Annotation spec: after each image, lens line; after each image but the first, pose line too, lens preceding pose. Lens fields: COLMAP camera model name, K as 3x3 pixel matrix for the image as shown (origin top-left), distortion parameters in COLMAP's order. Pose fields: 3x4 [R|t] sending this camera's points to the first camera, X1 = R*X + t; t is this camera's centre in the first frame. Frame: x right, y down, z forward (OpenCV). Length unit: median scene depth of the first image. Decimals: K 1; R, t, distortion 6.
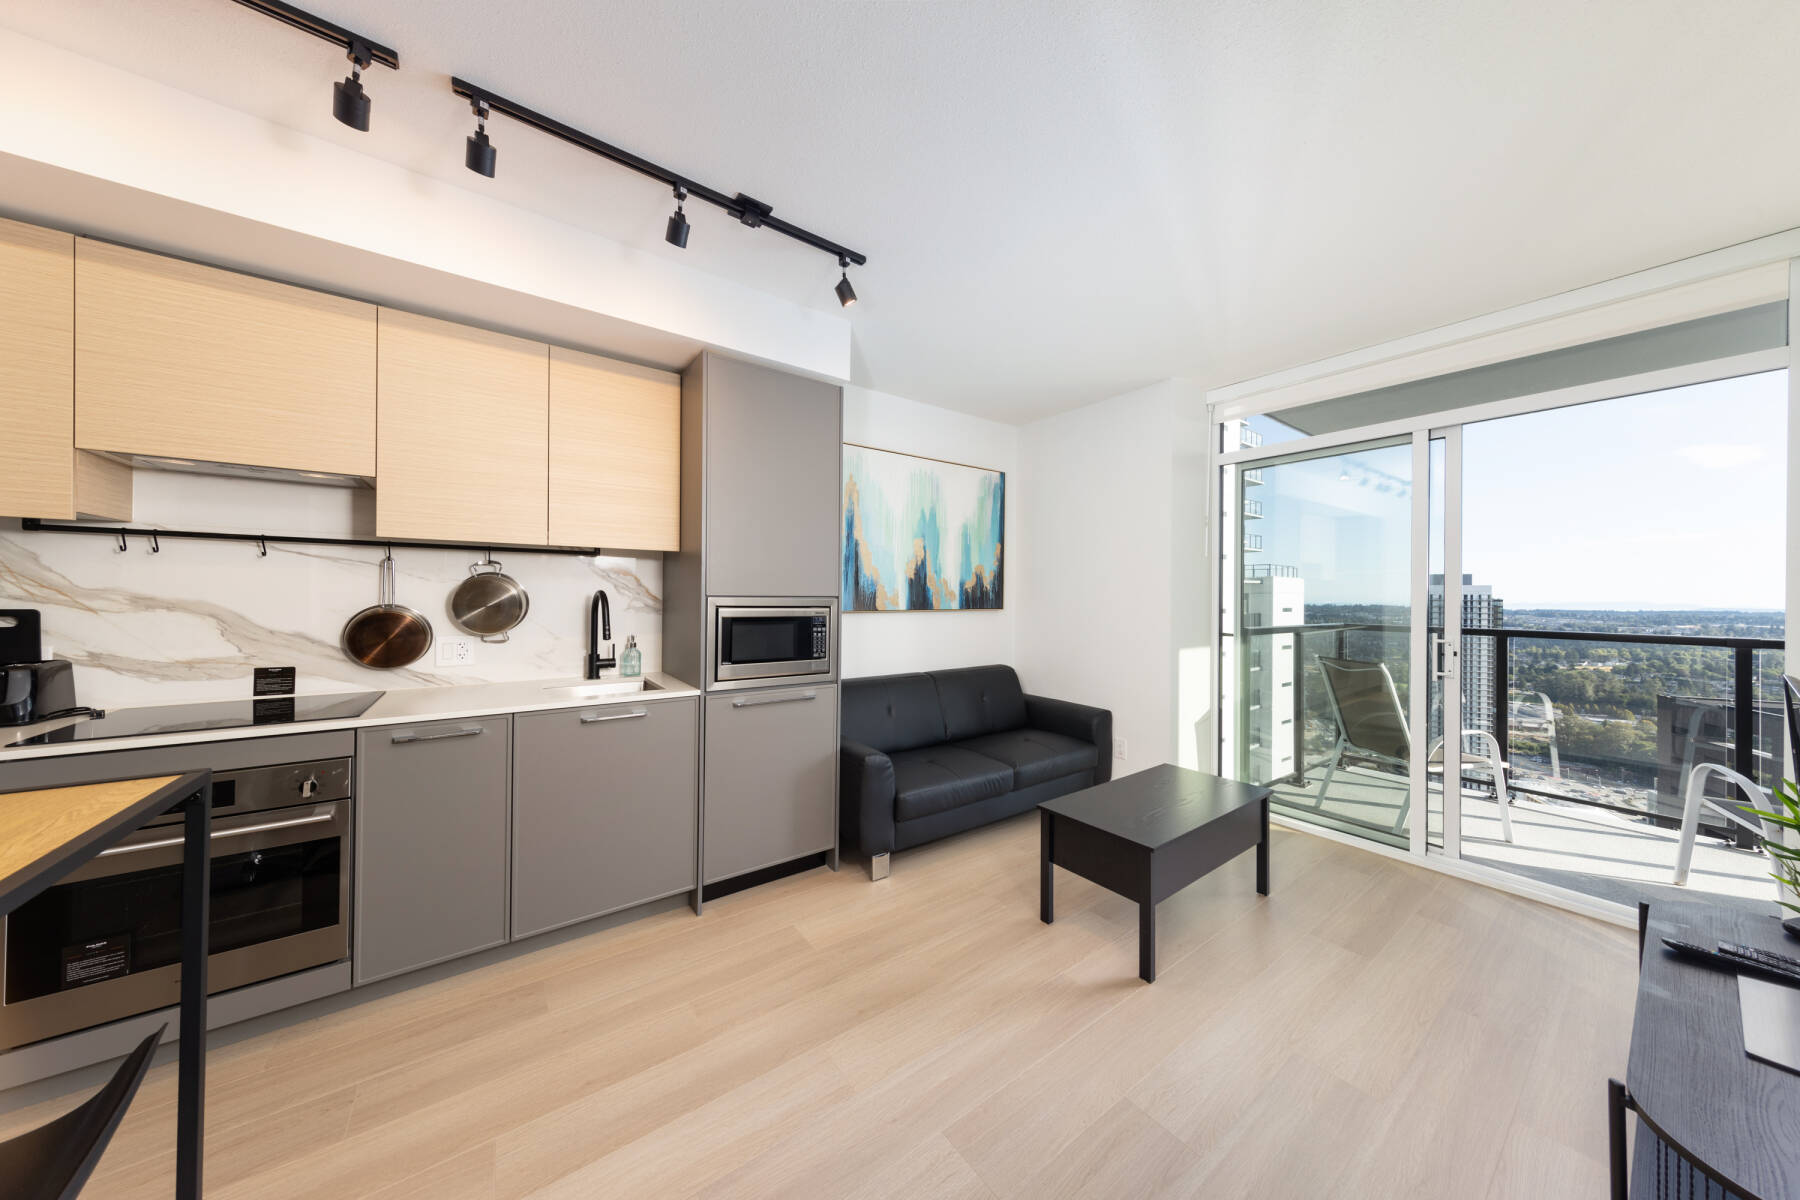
lens RADIAL K [[561.3, 0, 898.7], [0, 561.3, 594.7], [0, 0, 1]] dist [0.006044, -0.000191]
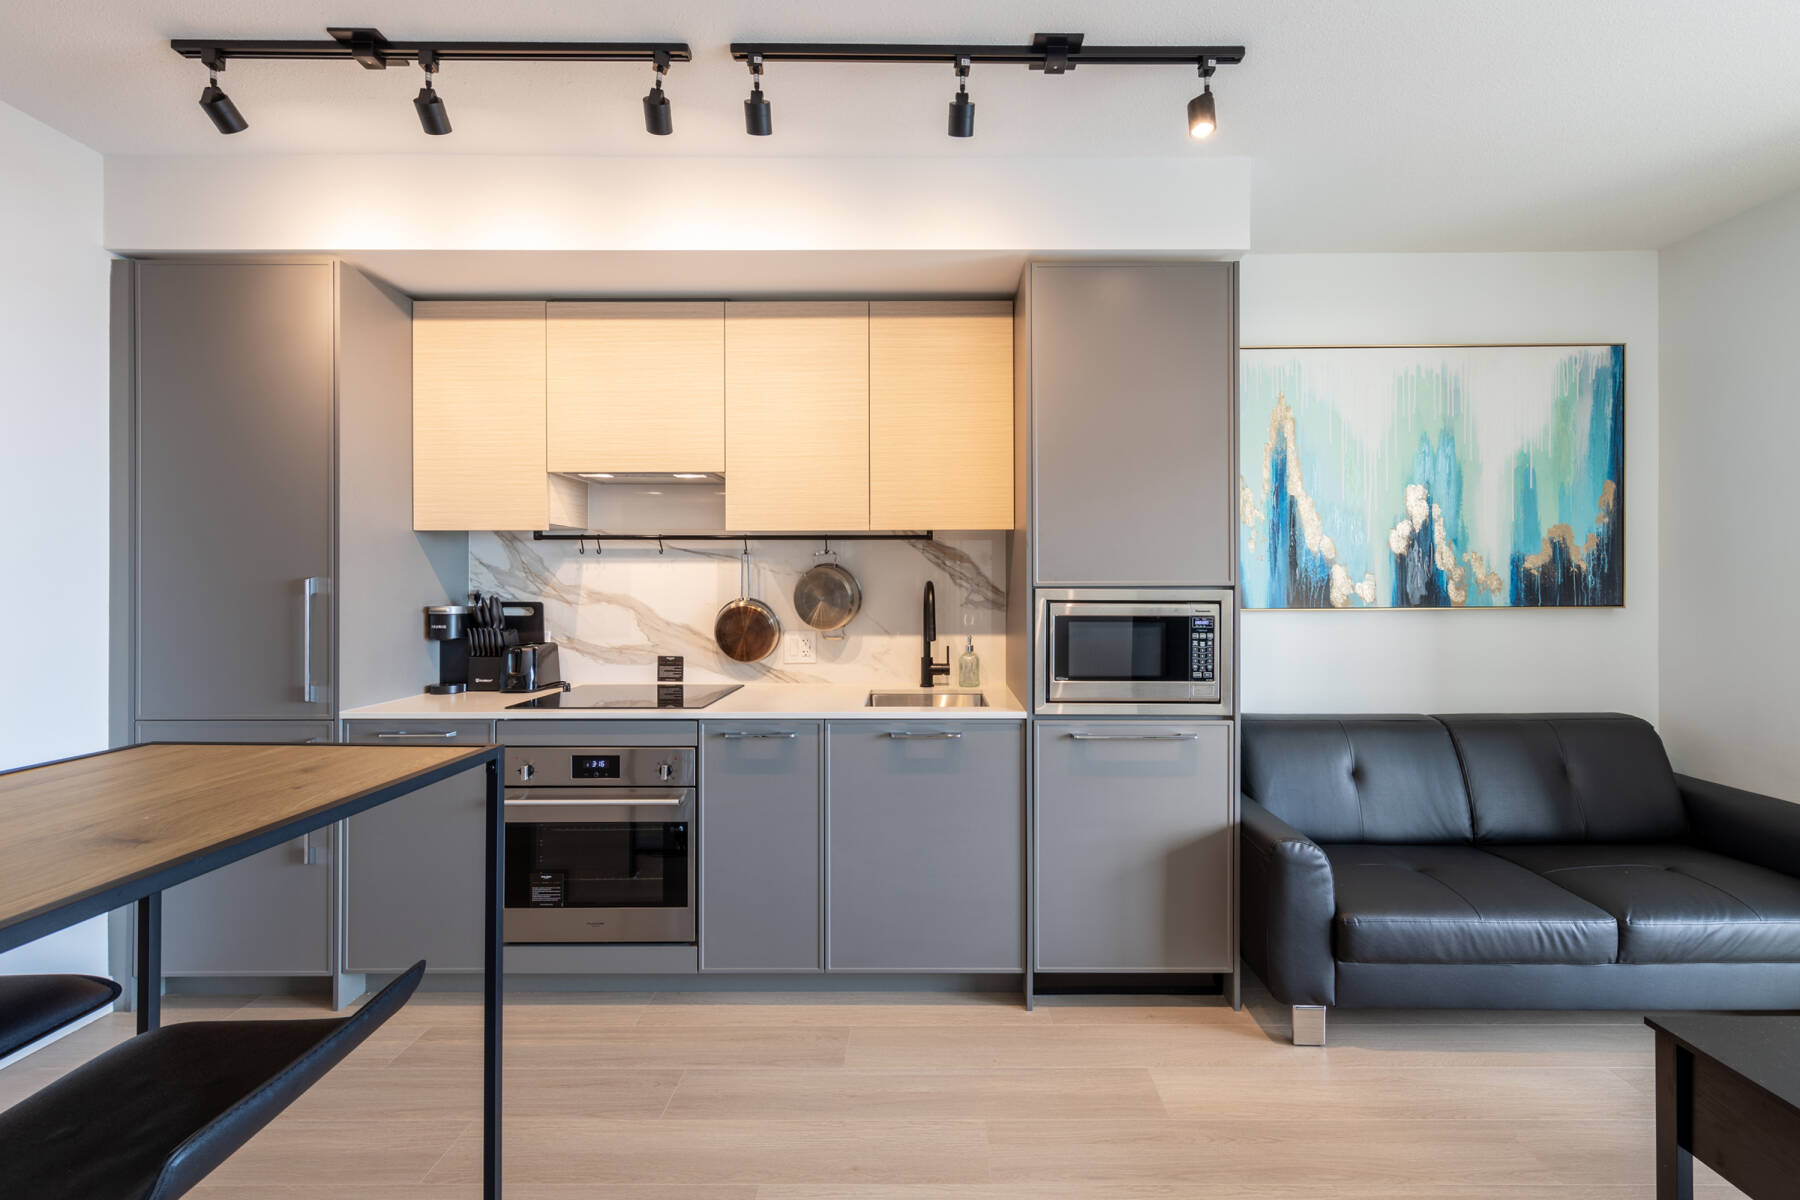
lens RADIAL K [[757.6, 0, 931.1], [0, 757.6, 582.8], [0, 0, 1]] dist [0.004758, -0.000374]
pose [[0.812130, -0.011409, -0.583365, 0.128315], [0.010219, 0.999934, -0.005330, 0.000772], [0.583387, -0.001633, 0.812193, 0.091615]]
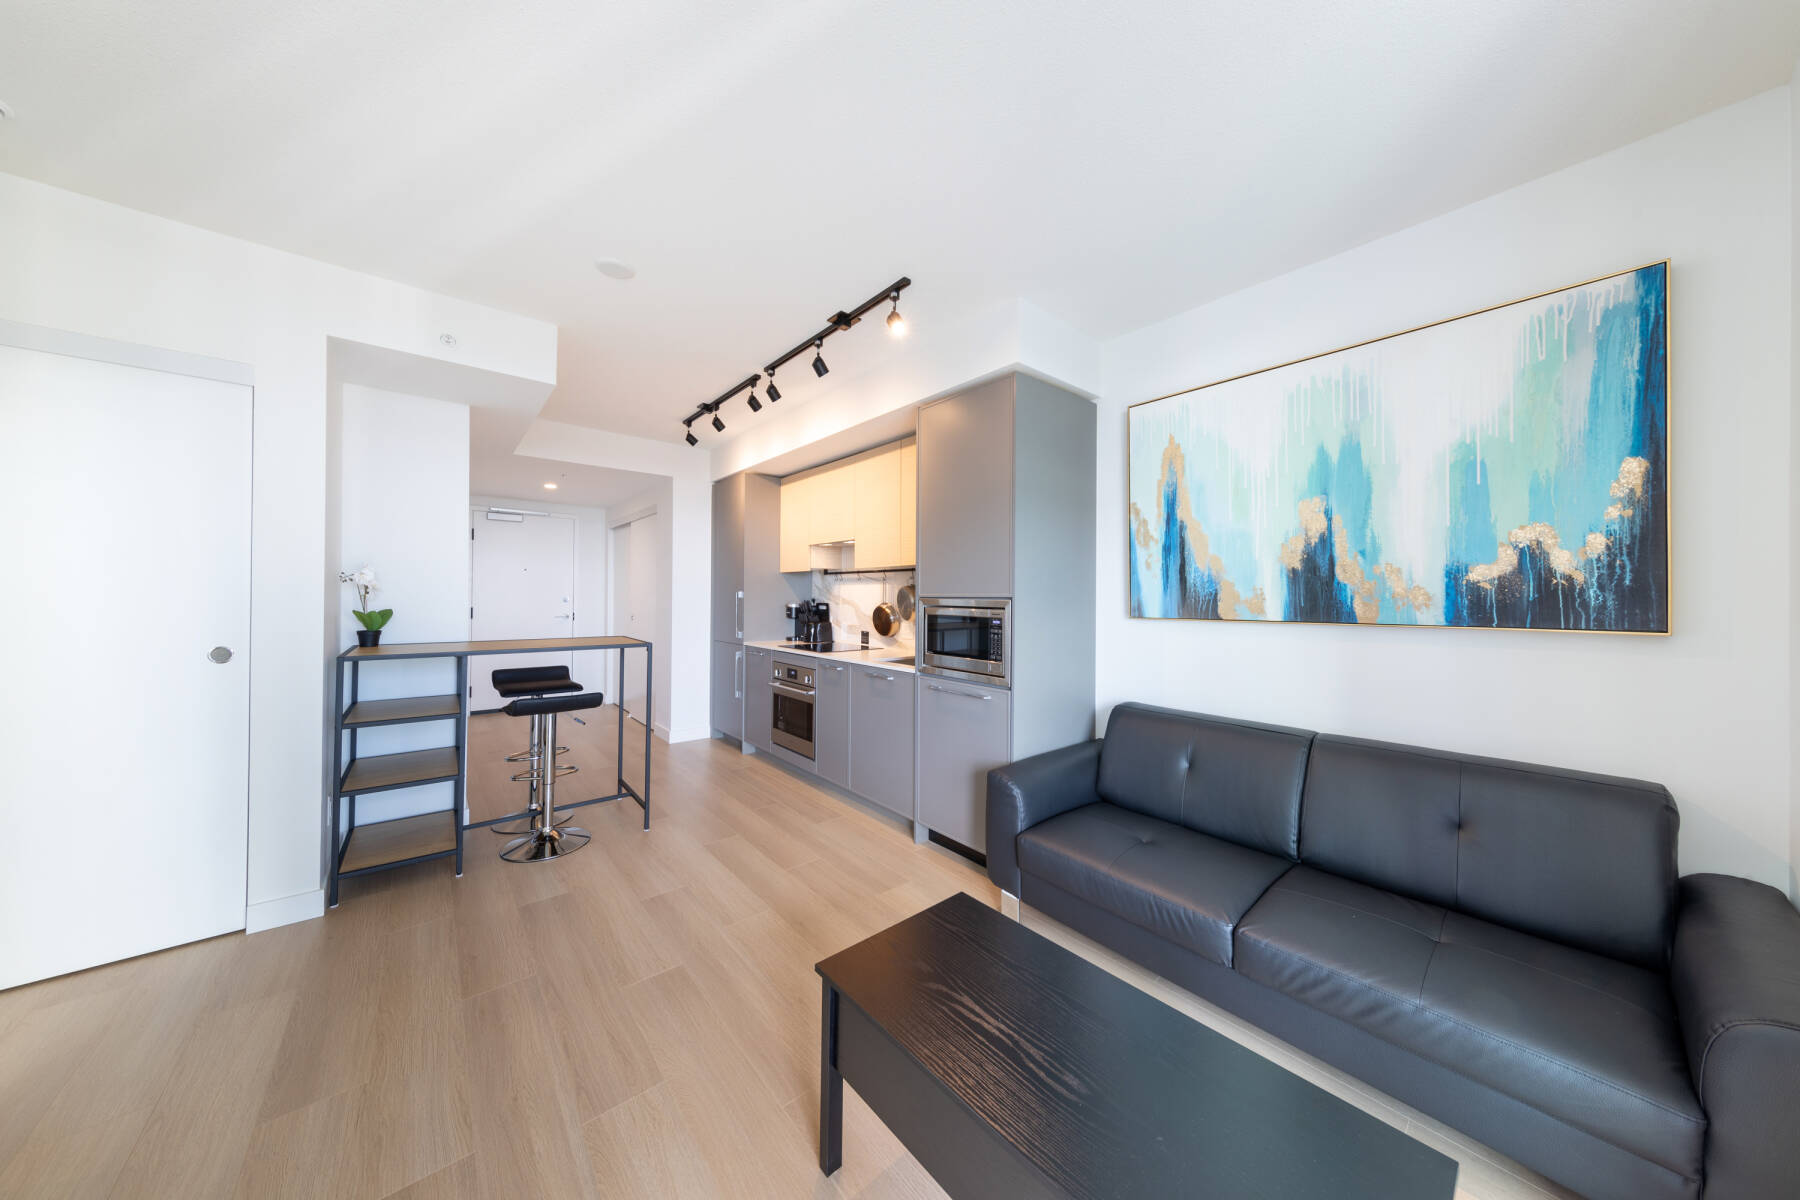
lens RADIAL K [[561.3, 0, 898.7], [0, 561.3, 594.7], [0, 0, 1]] dist [0.006044, -0.000191]
pose [[0.075875, -0.012115, -0.997044, 0.873224], [-0.004426, 0.999912, -0.012486, 0.011983], [0.997107, 0.005360, 0.075815, 0.801312]]
